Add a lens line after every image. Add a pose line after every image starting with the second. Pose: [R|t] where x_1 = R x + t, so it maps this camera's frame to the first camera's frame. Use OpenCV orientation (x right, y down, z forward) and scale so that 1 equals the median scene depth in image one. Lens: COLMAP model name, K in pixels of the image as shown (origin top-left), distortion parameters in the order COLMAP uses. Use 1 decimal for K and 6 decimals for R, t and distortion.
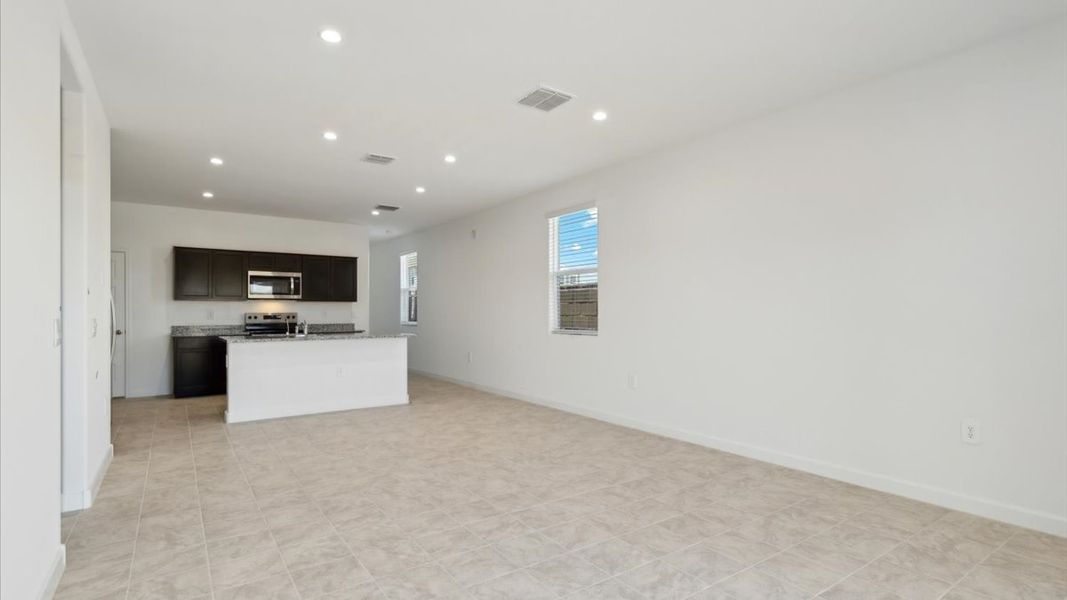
lens RADIAL K [[519.7, 0, 549.1], [0, 519.7, 312.9], [0, 0, 1]] dist [0.016026, -0.001383]
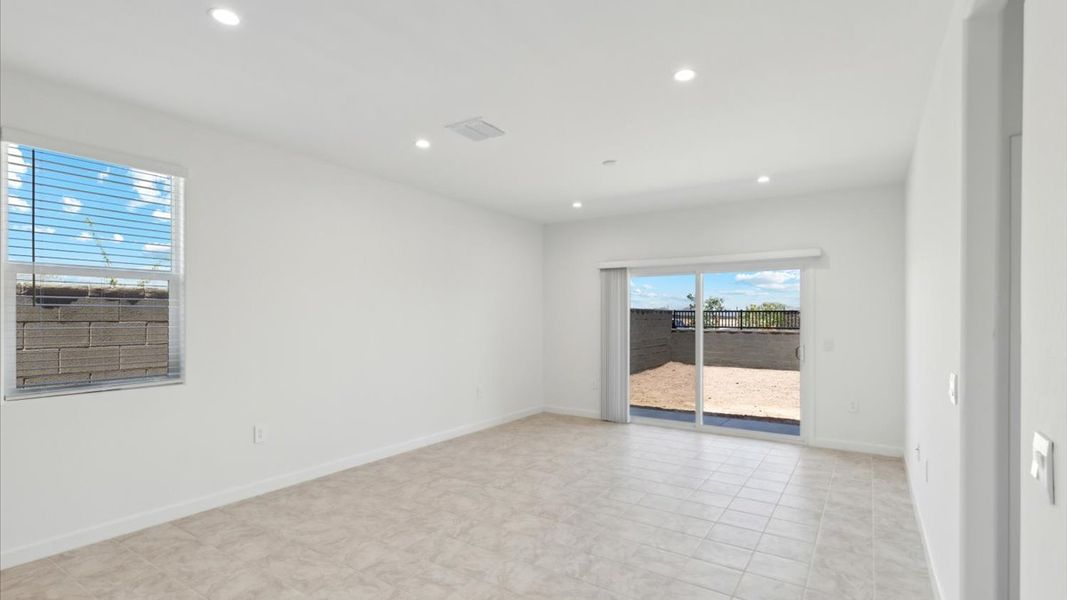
lens RADIAL K [[519.7, 0, 508.5], [0, 519.7, 314.3], [0, 0, 1]] dist [0.016026, -0.001383]
pose [[-0.315847, -0.001659, 0.948809, -0.625588], [0.003319, 0.999990, 0.002853, -0.042892], [-0.948804, 0.004050, -0.315838, 0.808164]]
